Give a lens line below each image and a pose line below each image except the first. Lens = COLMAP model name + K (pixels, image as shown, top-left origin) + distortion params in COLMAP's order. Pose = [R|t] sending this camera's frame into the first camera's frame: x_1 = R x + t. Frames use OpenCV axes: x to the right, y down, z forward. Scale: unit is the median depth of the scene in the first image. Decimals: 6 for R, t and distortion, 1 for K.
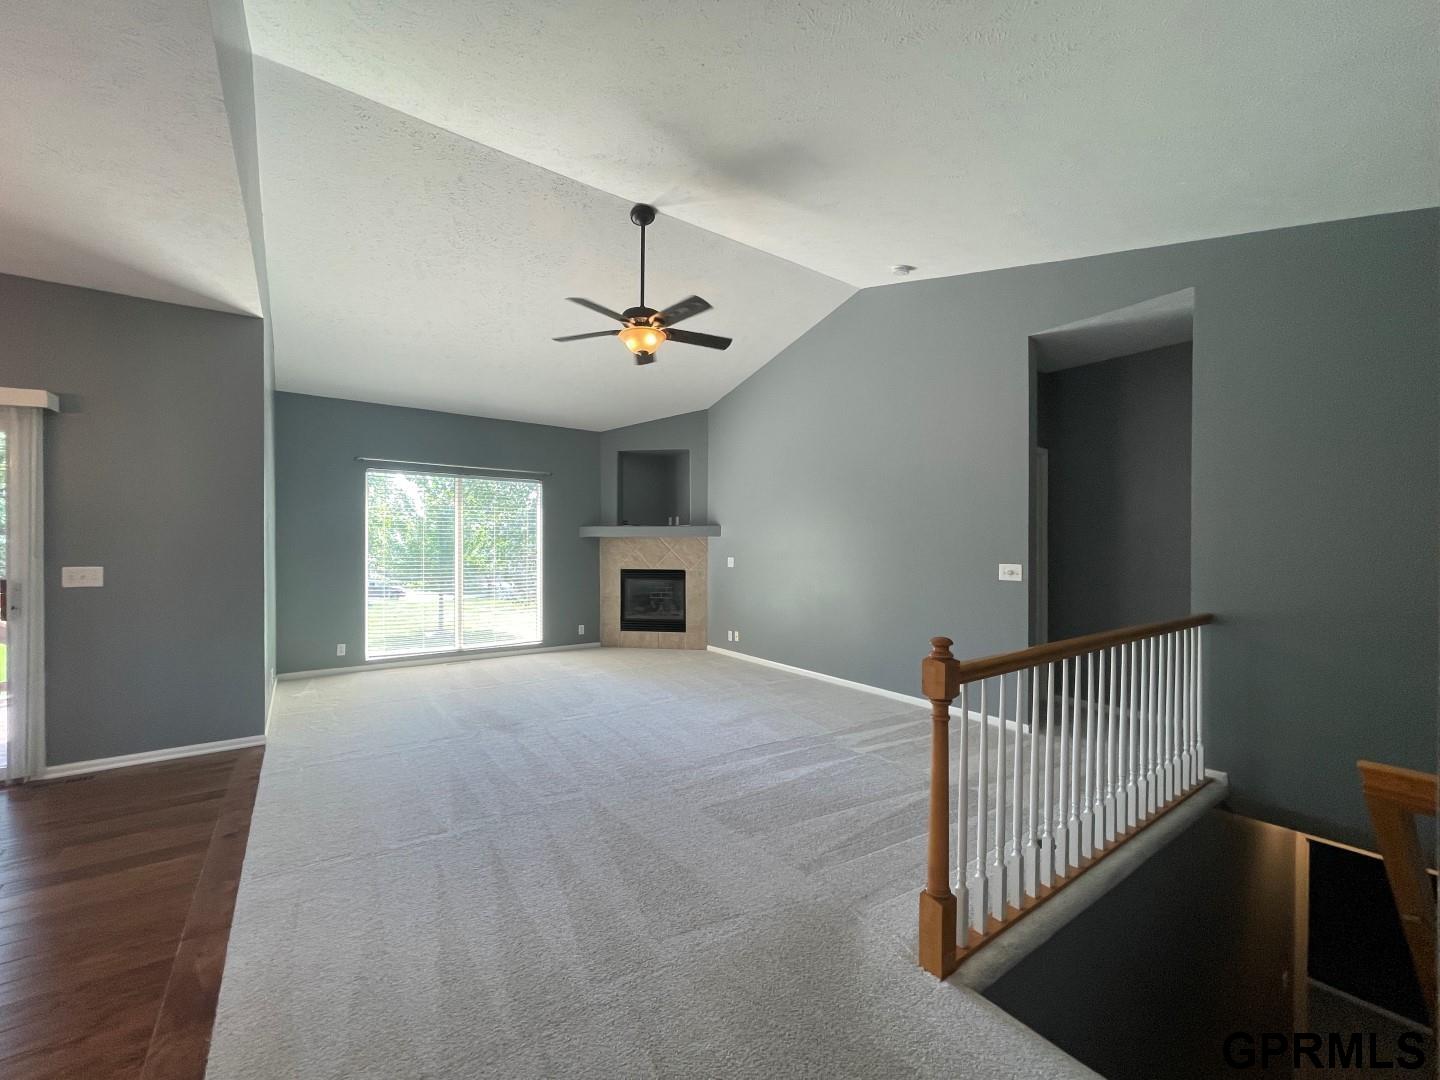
lens RADIAL K [[579.2, 0, 705.0], [0, 579.2, 550.5], [0, 0, 1]] dist [0.003279, 0.000252]
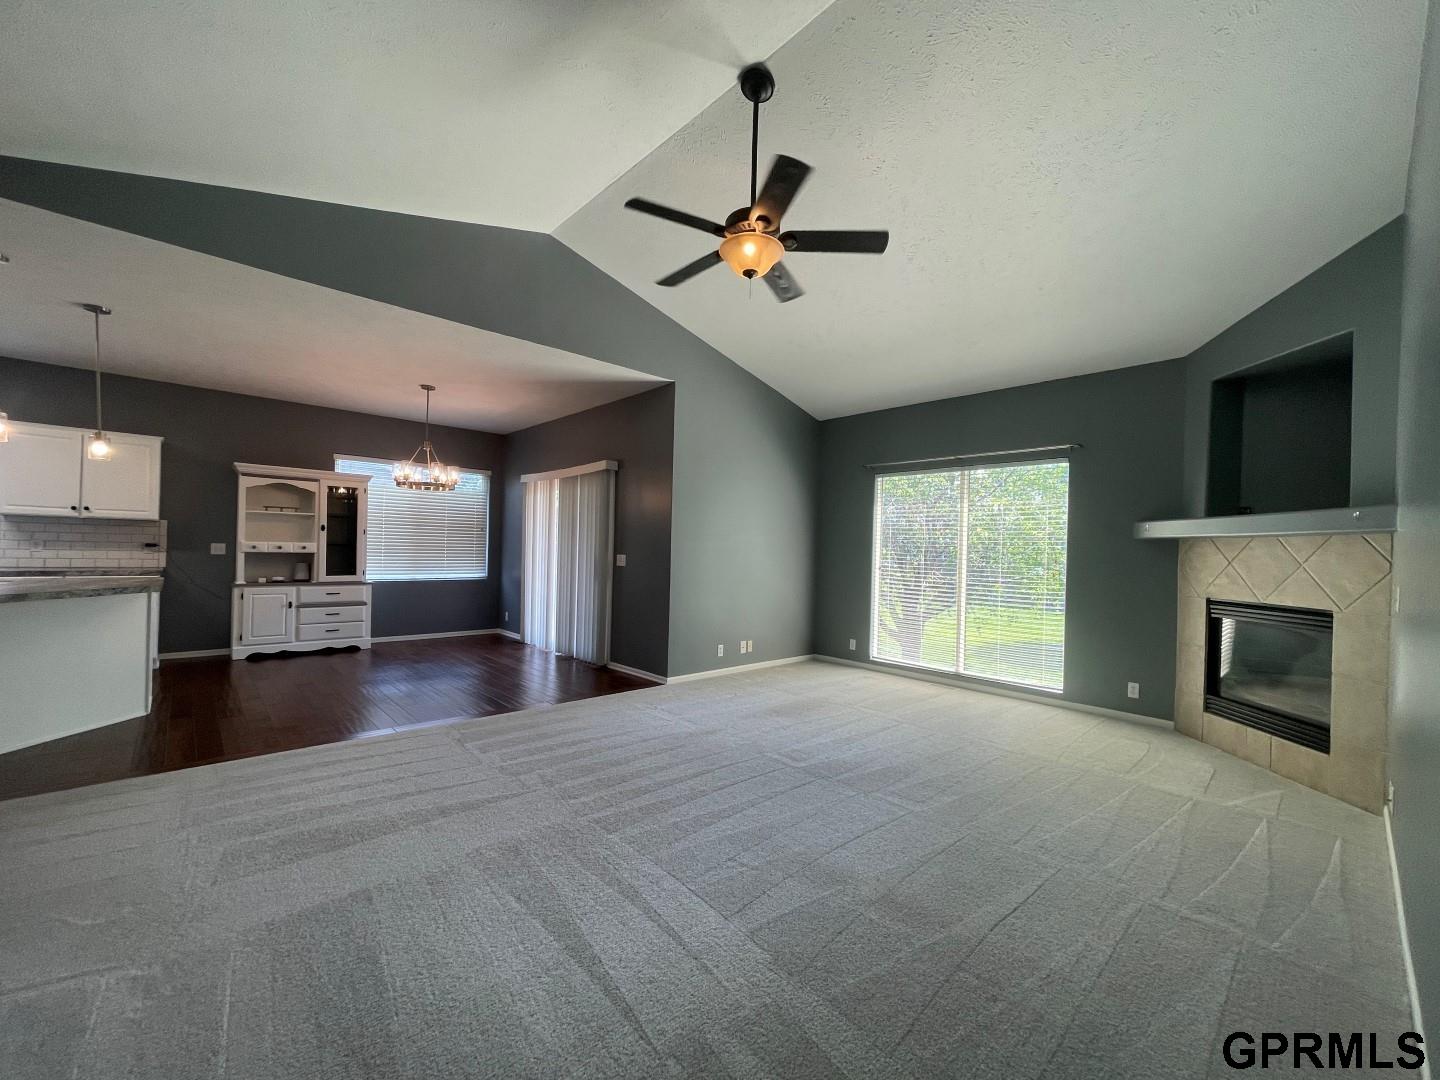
lens RADIAL K [[579.2, 0, 713.8], [0, 579.2, 547.6], [0, 0, 1]] dist [0.003279, 0.000252]
pose [[0.134028, -0.001316, -0.990977, 0.337519], [-0.031878, 0.999476, -0.005639, 0.003340], [0.990465, 0.032346, 0.133916, 0.477434]]
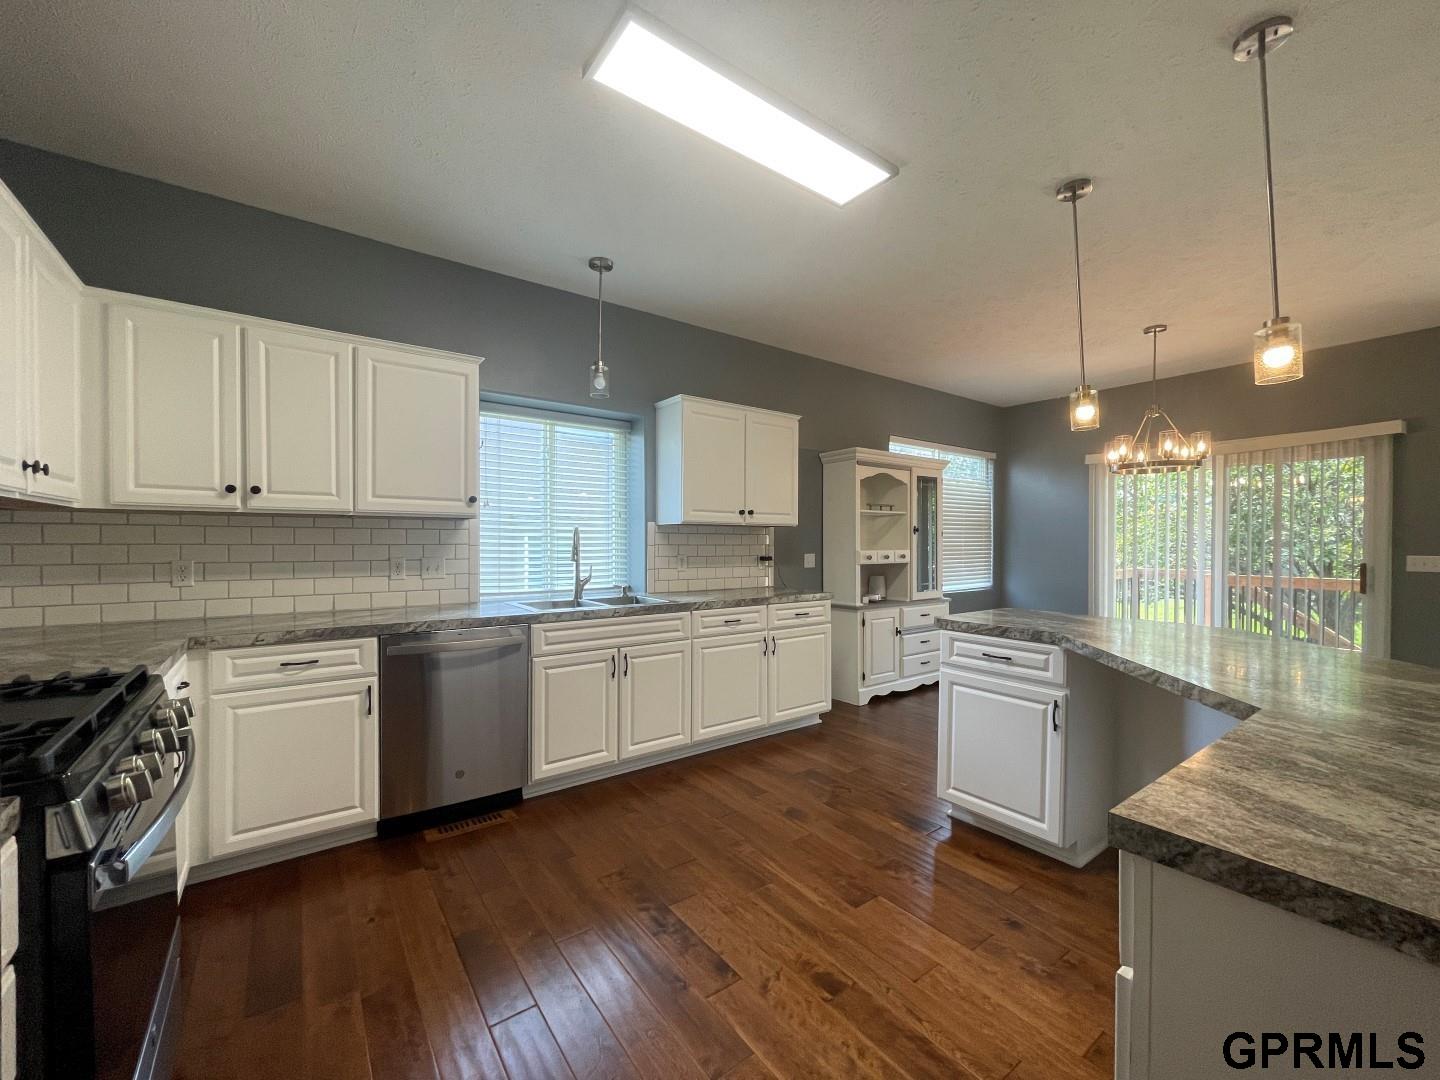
lens RADIAL K [[579.2, 0, 729.3], [0, 579.2, 551.6], [0, 0, 1]] dist [0.003279, 0.000252]
pose [[0.030871, 0.012762, -0.999442, 0.056268], [-0.006550, 0.999900, 0.012566, 0.005410], [0.999502, 0.006158, 0.030951, -0.235920]]
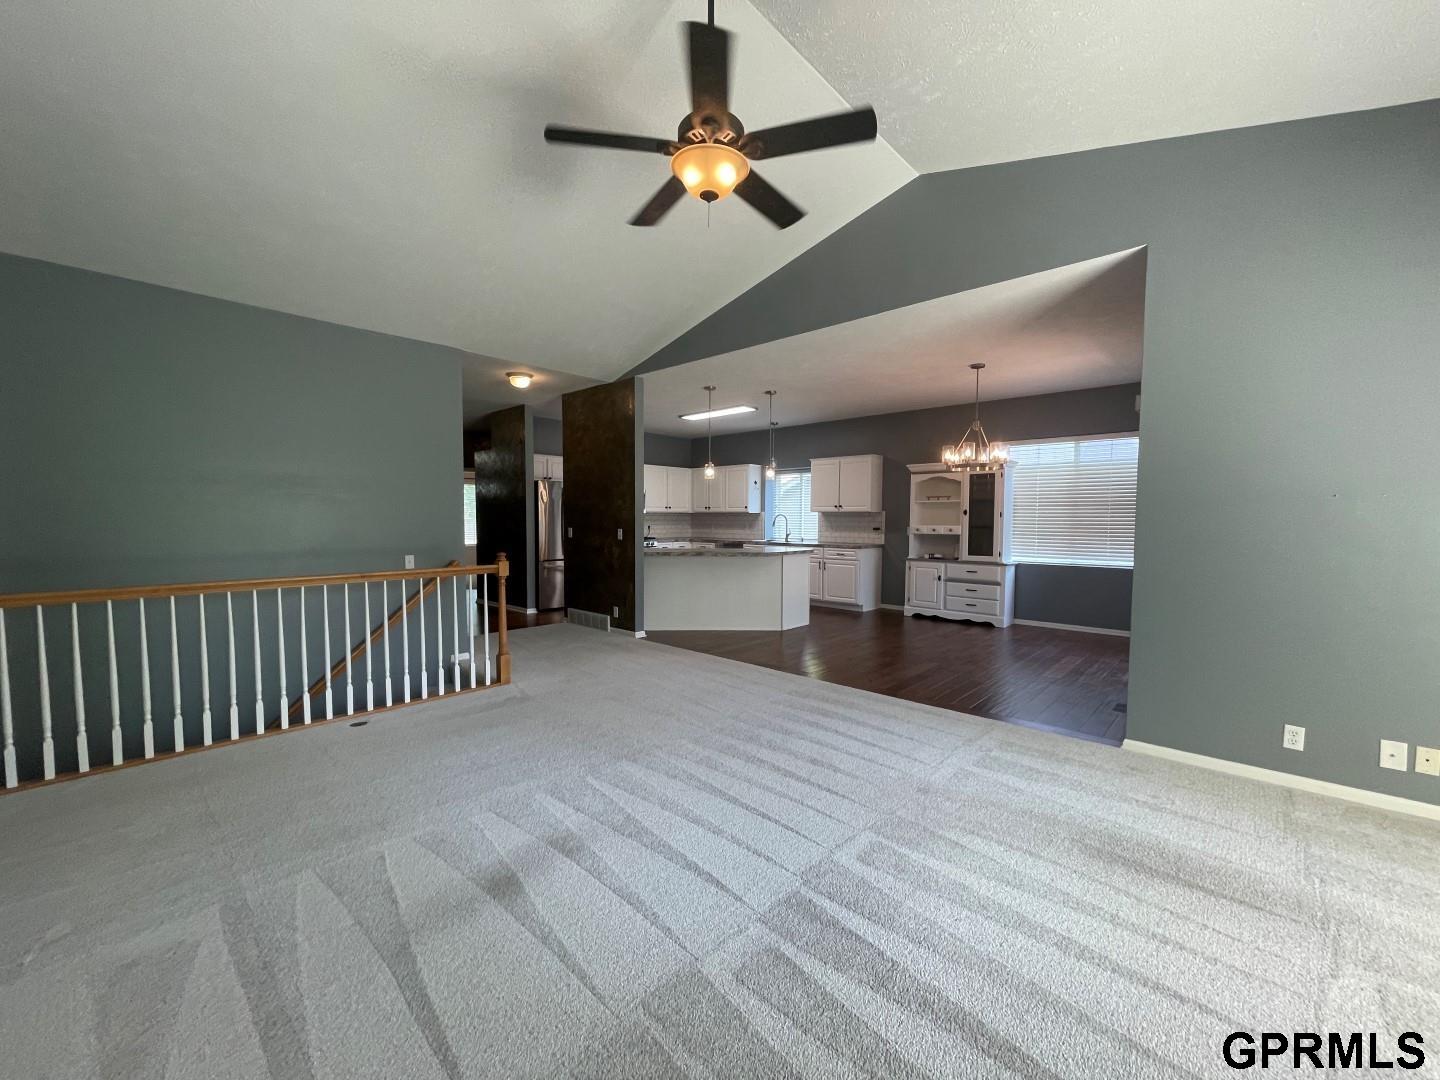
lens RADIAL K [[579.2, 0, 712.6], [0, 579.2, 550.2], [0, 0, 1]] dist [0.003279, 0.000252]
pose [[-0.977897, 0.005112, -0.209026, 0.011375], [-0.007856, 0.998097, 0.061160, -0.005586], [0.208940, 0.061450, -0.975996, 0.887481]]
